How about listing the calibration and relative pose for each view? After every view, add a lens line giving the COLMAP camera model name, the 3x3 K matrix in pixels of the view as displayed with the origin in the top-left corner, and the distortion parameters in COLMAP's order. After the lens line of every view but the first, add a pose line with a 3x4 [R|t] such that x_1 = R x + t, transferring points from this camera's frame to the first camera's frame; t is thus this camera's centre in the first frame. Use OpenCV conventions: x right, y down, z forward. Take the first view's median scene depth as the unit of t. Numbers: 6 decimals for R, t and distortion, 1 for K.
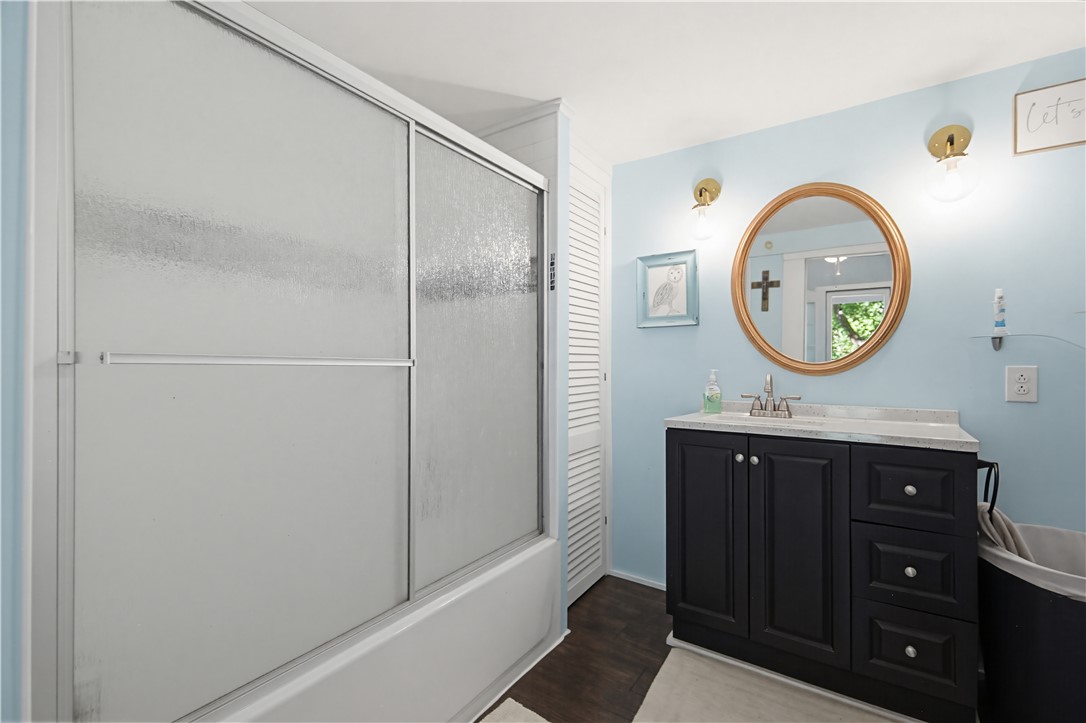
lens RADIAL K [[484.3, 0, 543.0], [0, 484.3, 361.5], [0, 0, 1]] dist [0.020333, -0.009404]
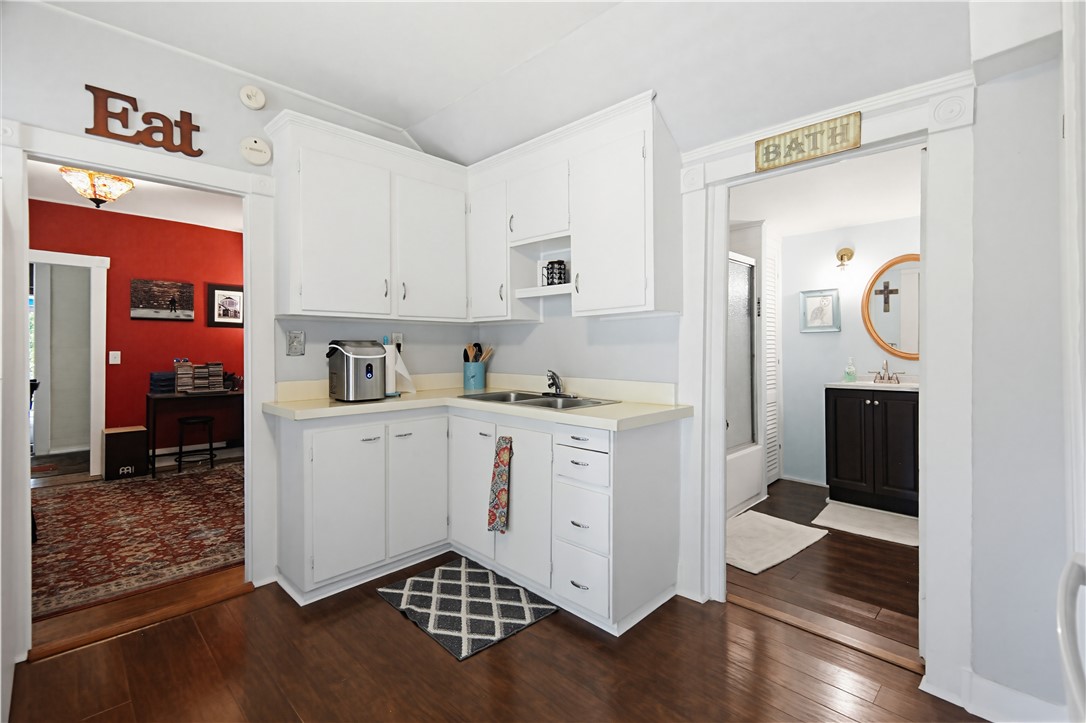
lens RADIAL K [[494.4, 0, 541.5], [0, 494.4, 345.7], [0, 0, 1]] dist [0.012553, -0.000886]
pose [[0.982132, -0.009613, -0.187948, -0.410029], [0.009183, 0.999953, -0.003159, -0.028807], [0.187969, 0.001377, 0.982174, -0.979031]]
